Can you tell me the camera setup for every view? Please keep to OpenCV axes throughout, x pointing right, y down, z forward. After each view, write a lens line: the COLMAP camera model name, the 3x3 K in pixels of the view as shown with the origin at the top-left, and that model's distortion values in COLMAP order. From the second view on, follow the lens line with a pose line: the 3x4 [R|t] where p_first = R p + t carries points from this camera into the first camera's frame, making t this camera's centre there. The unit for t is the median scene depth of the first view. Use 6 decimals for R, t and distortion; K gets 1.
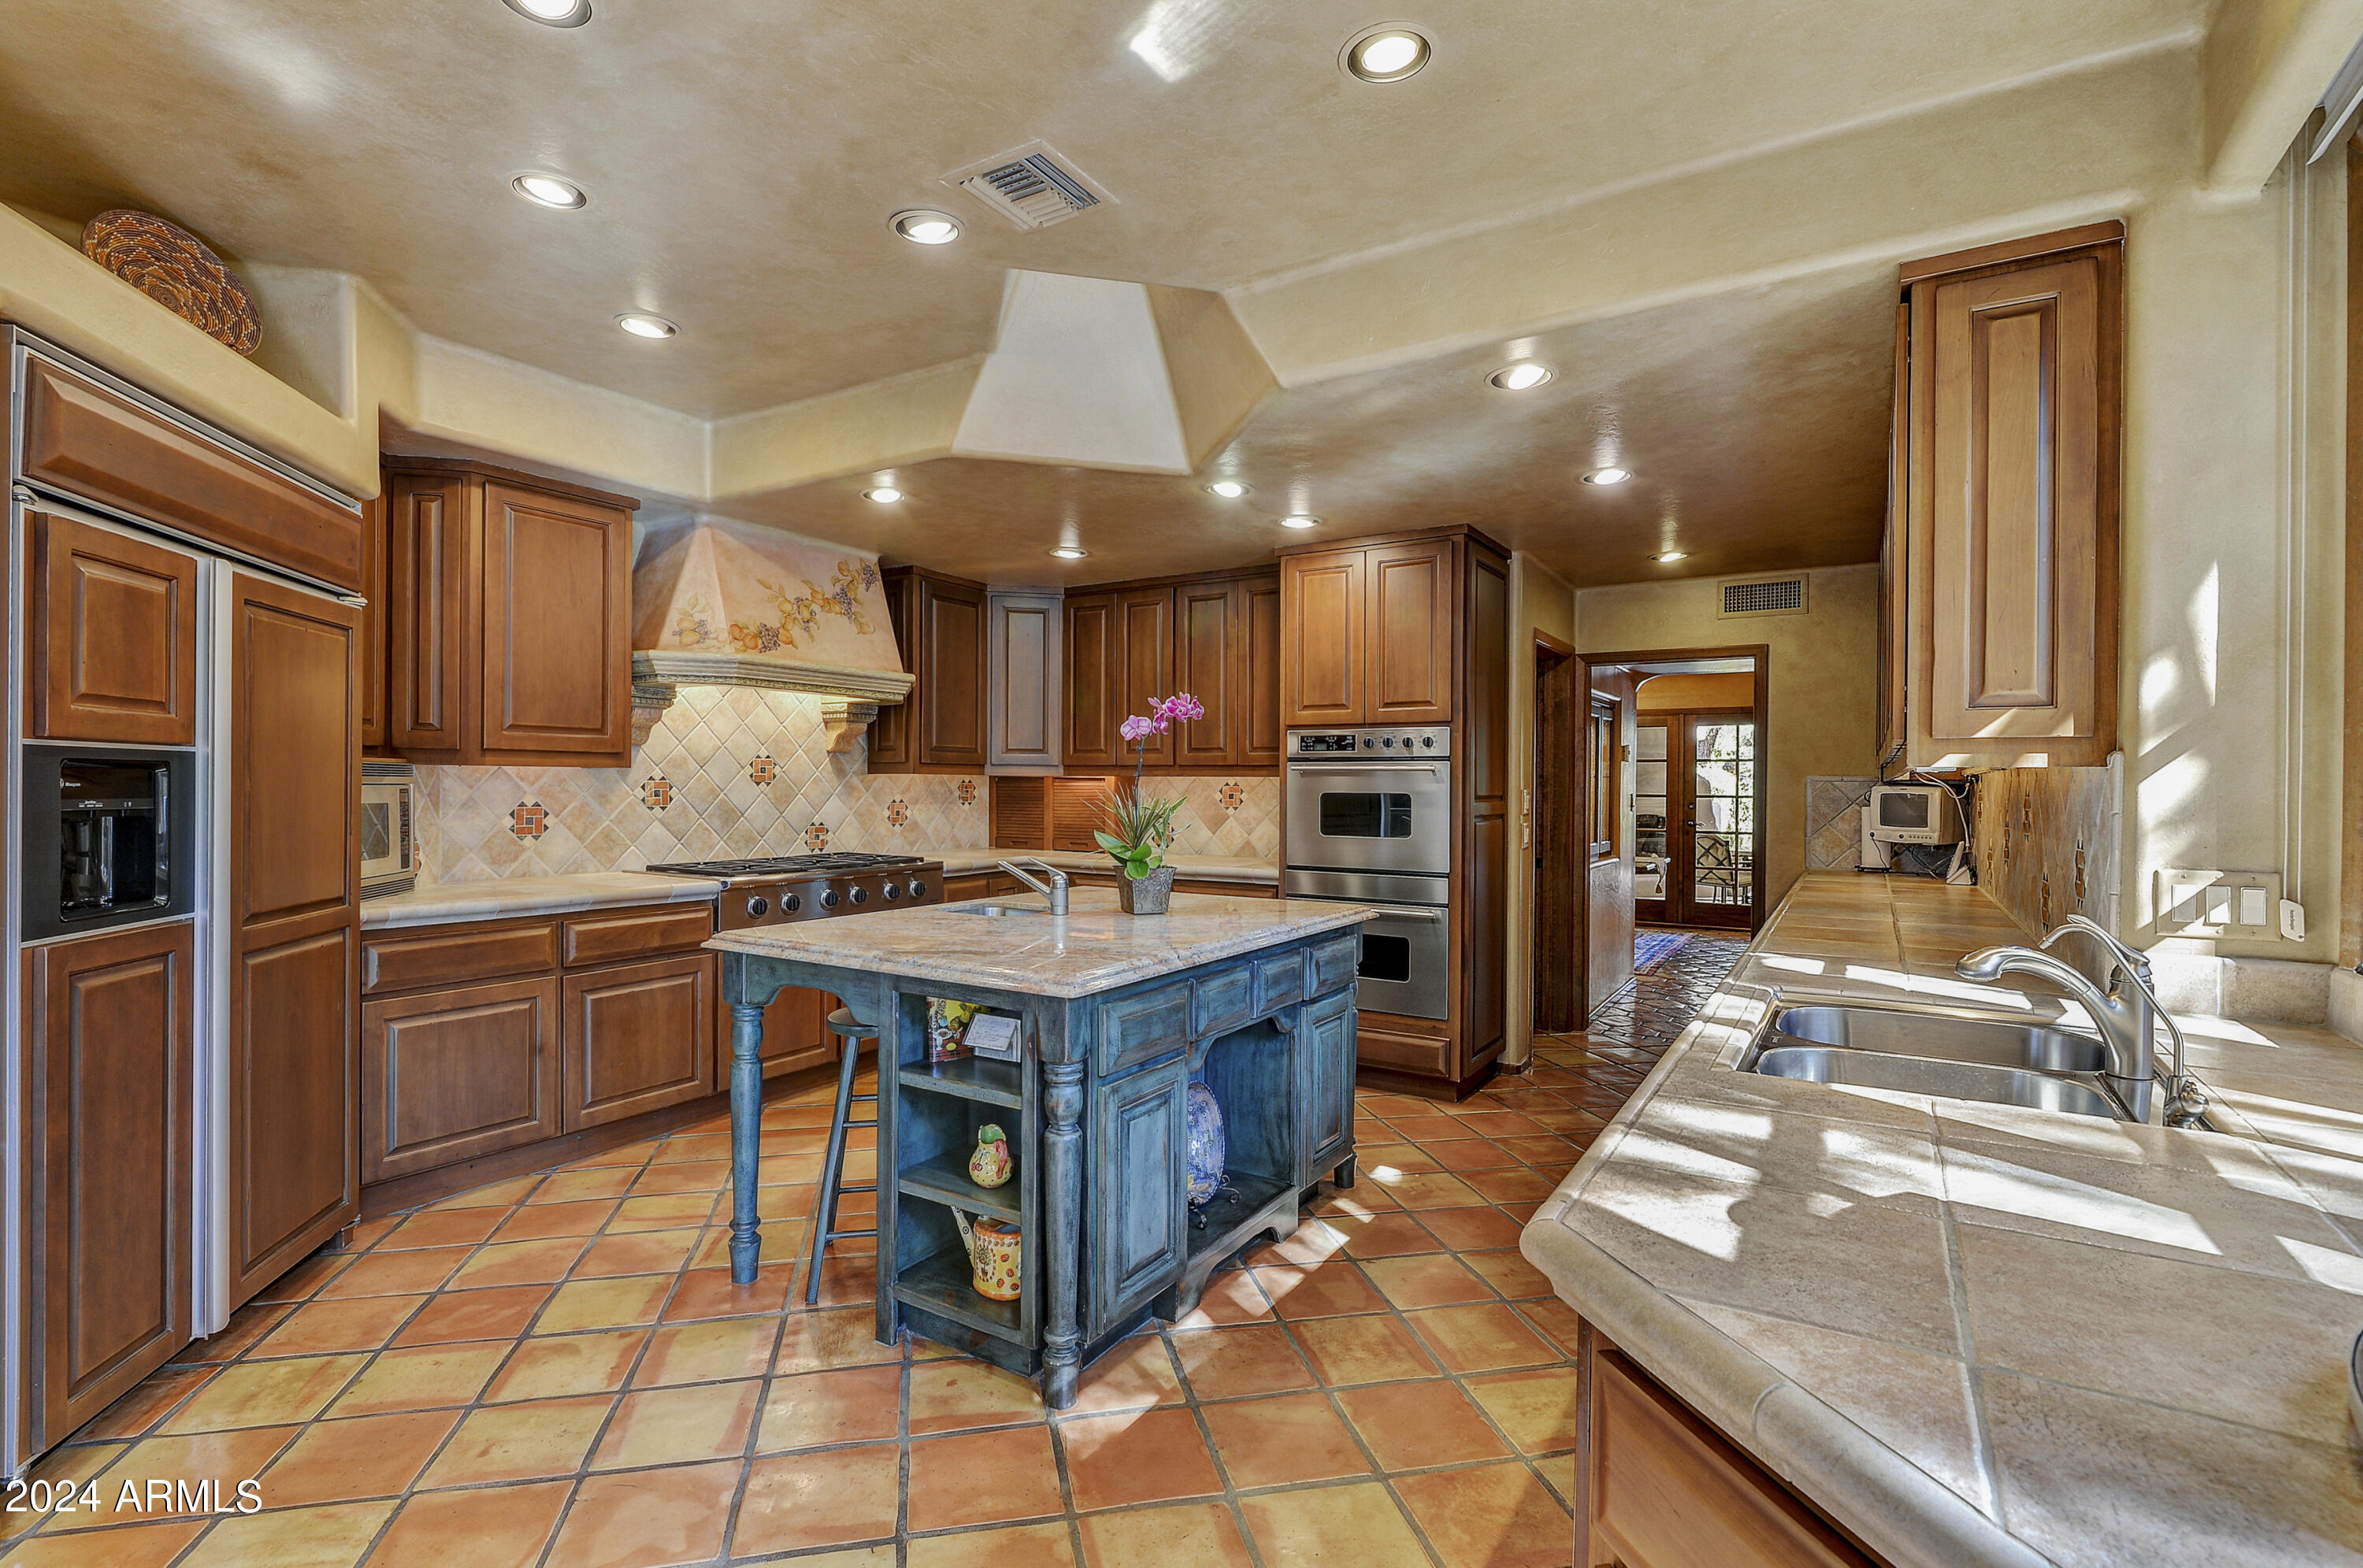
lens RADIAL K [[1094.7, 0, 1176.9], [0, 1094.7, 792.7], [0, 0, 1]] dist [0.002681, -0.005470]
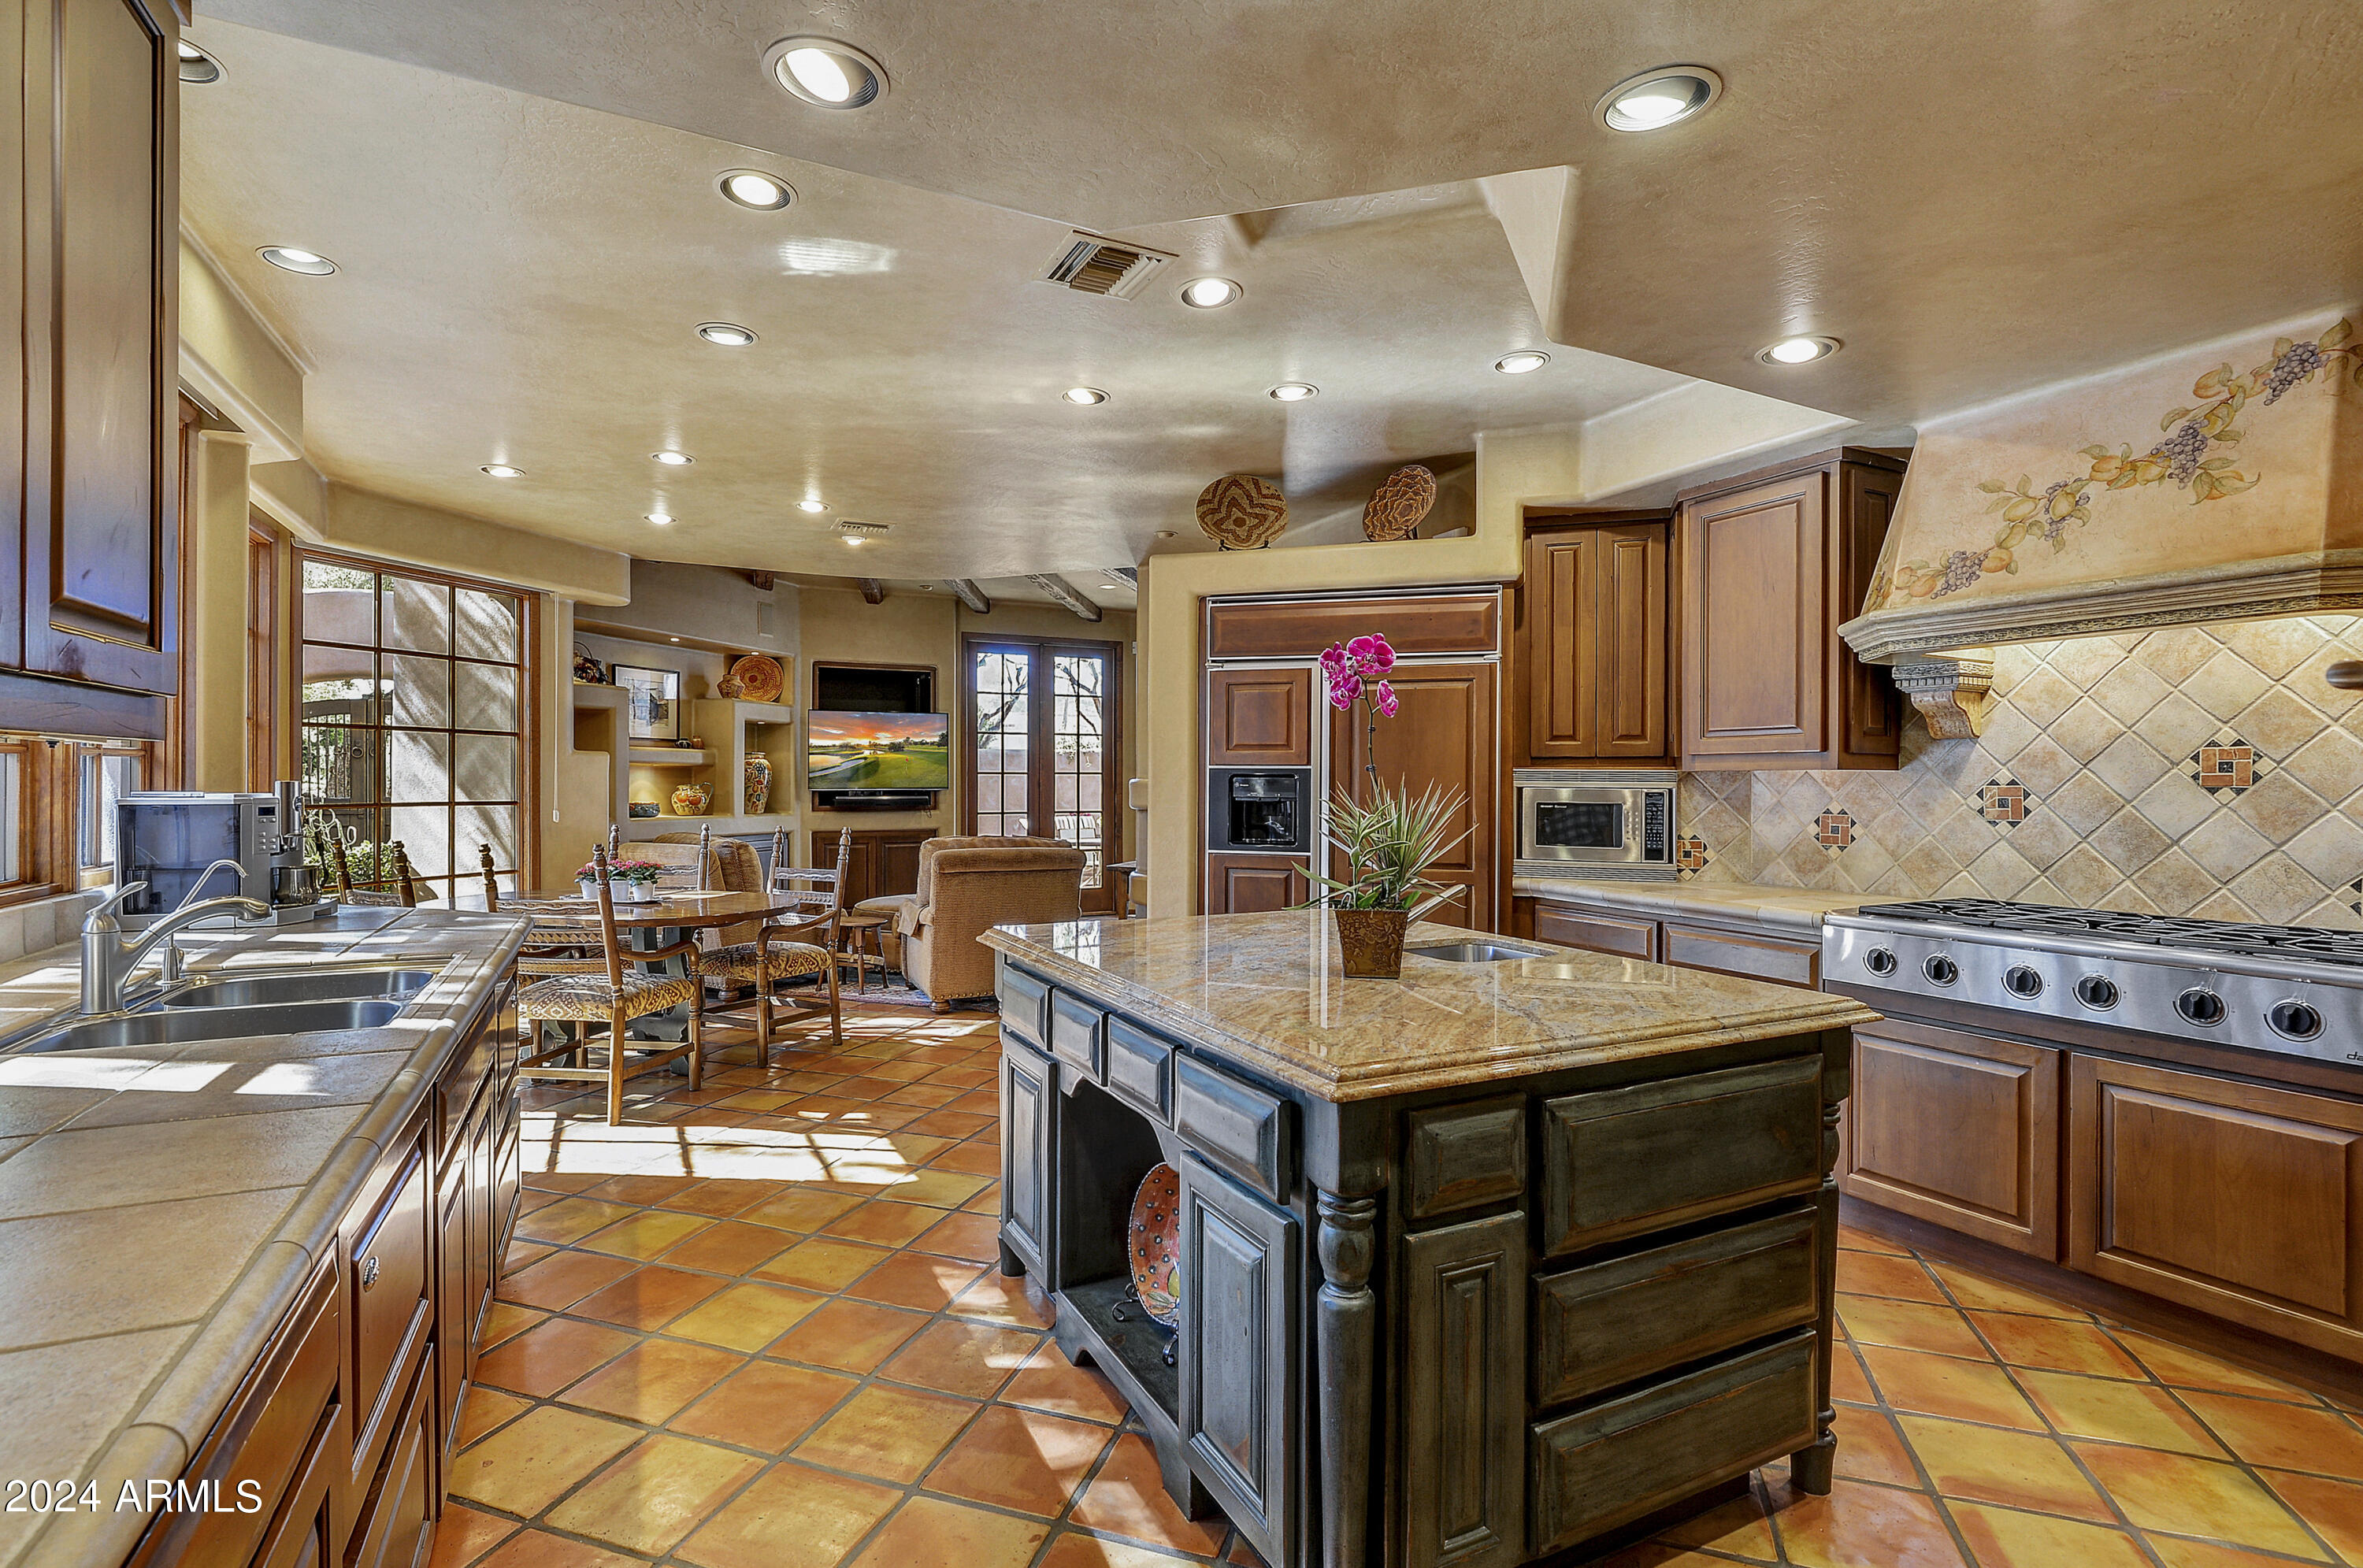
lens RADIAL K [[1094.7, 0, 1168.1], [0, 1094.7, 785.2], [0, 0, 1]] dist [0.002681, -0.005470]
pose [[-0.530756, -0.007212, -0.847494, 0.508509], [-0.015096, 0.999886, 0.000945, -0.004101], [0.847390, 0.013296, -0.530804, 1.067222]]
